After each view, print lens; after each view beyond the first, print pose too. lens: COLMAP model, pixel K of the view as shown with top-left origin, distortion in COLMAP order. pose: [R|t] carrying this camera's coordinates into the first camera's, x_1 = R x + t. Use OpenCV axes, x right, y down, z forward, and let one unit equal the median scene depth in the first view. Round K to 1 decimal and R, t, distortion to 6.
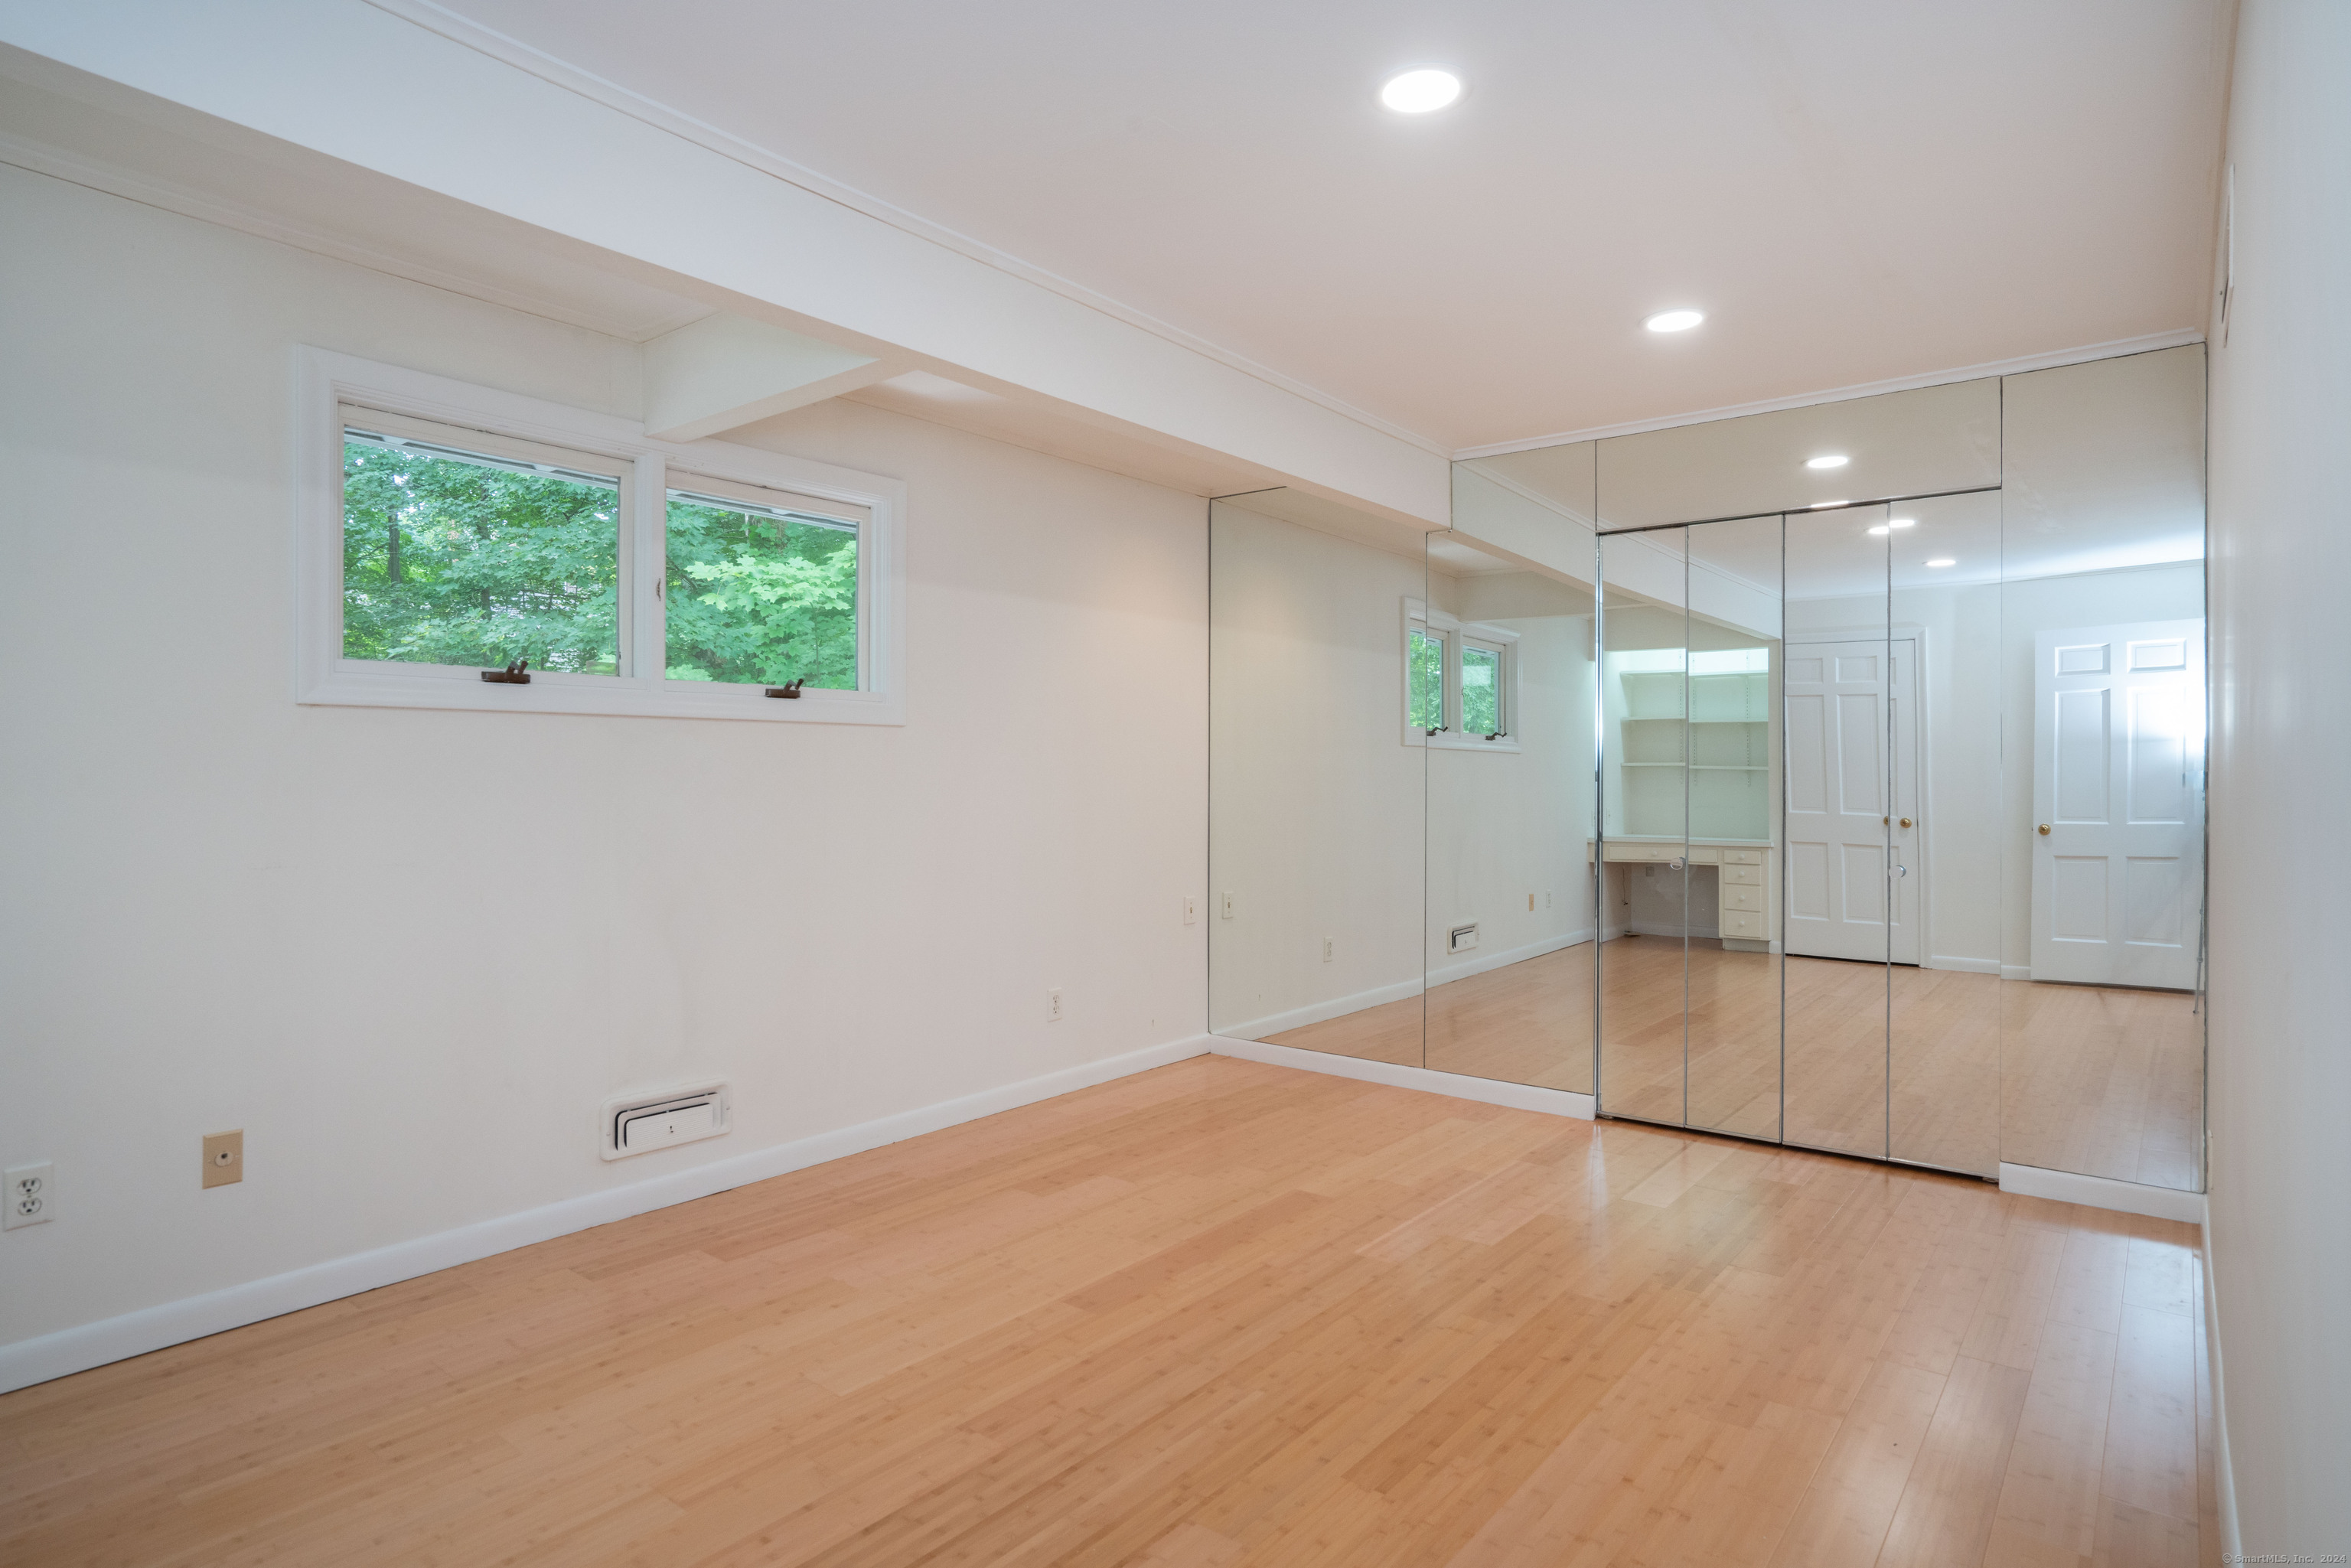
lens RADIAL K [[1336.4, 0, 1175.5], [0, 1336.4, 784.0], [0, 0, 1]] dist [-0.044732, 0.043023]
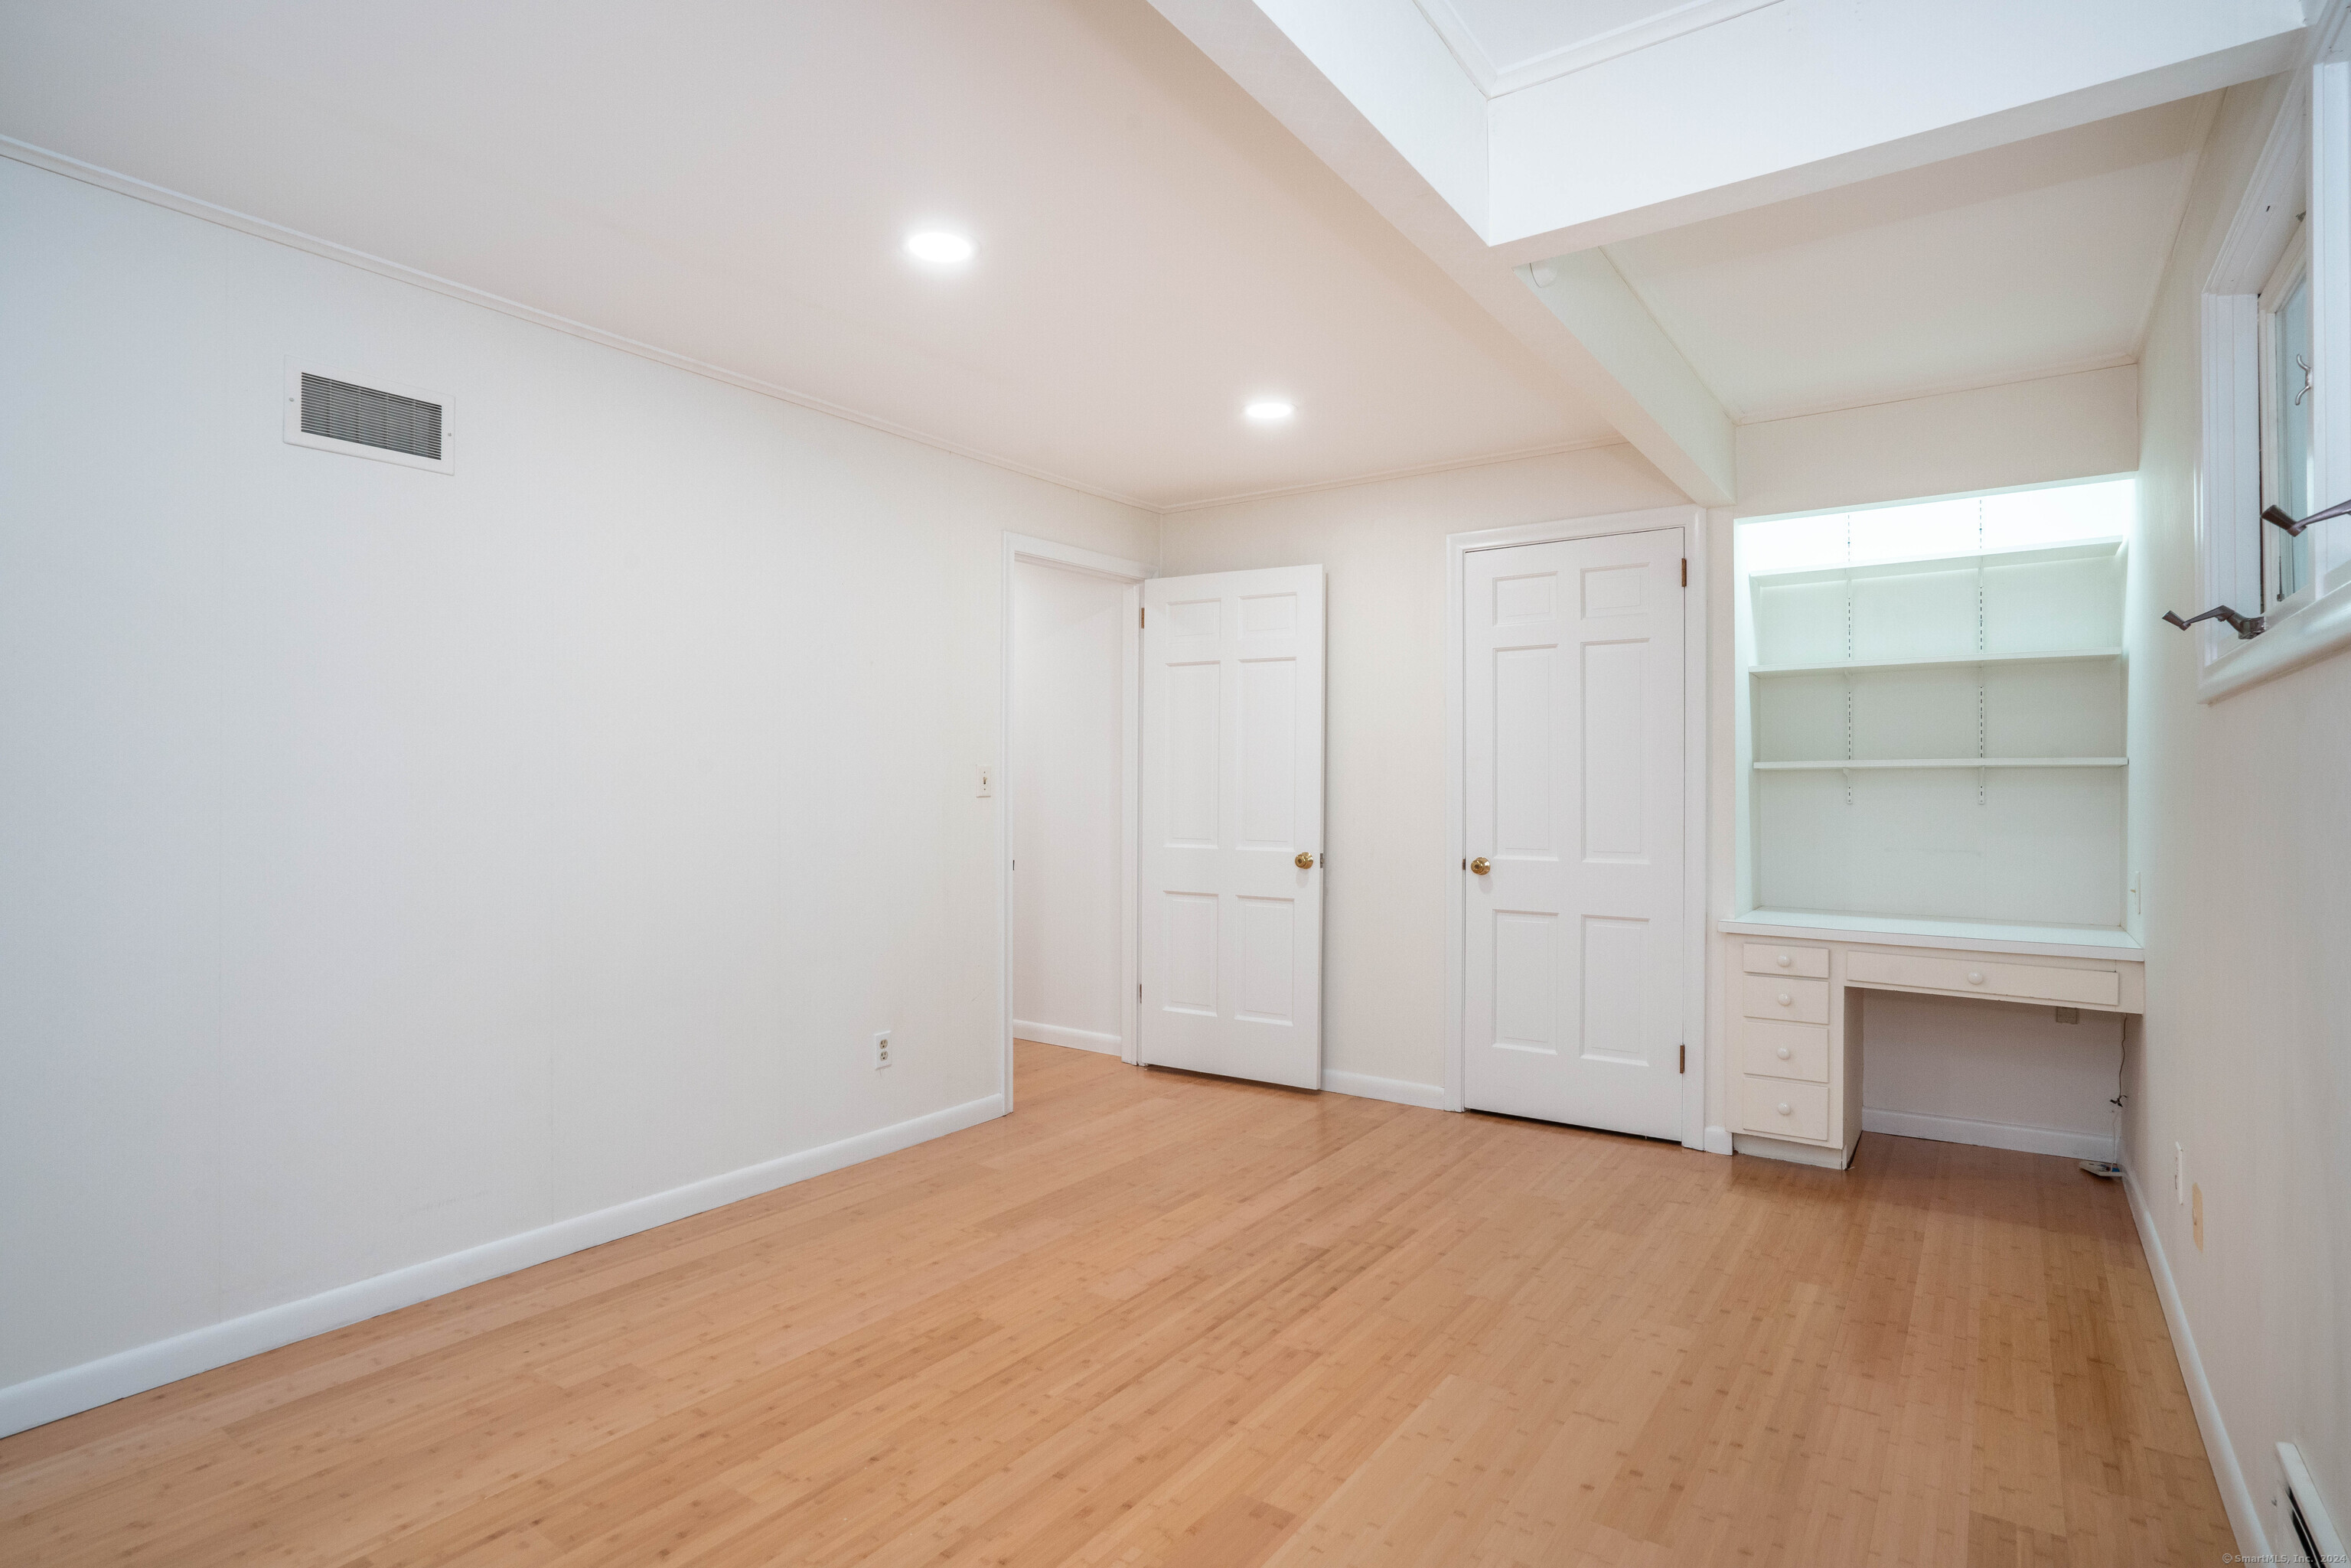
lens RADIAL K [[1172.8, 0, 1222.3], [0, 1172.8, 786.8], [0, 0, 1]] dist [0.000739, 0.000651]
pose [[-0.995185, -0.001768, -0.098002, 0.023348], [-0.002259, 0.999985, 0.004900, -0.014569], [0.097992, 0.005097, -0.995174, 1.992187]]
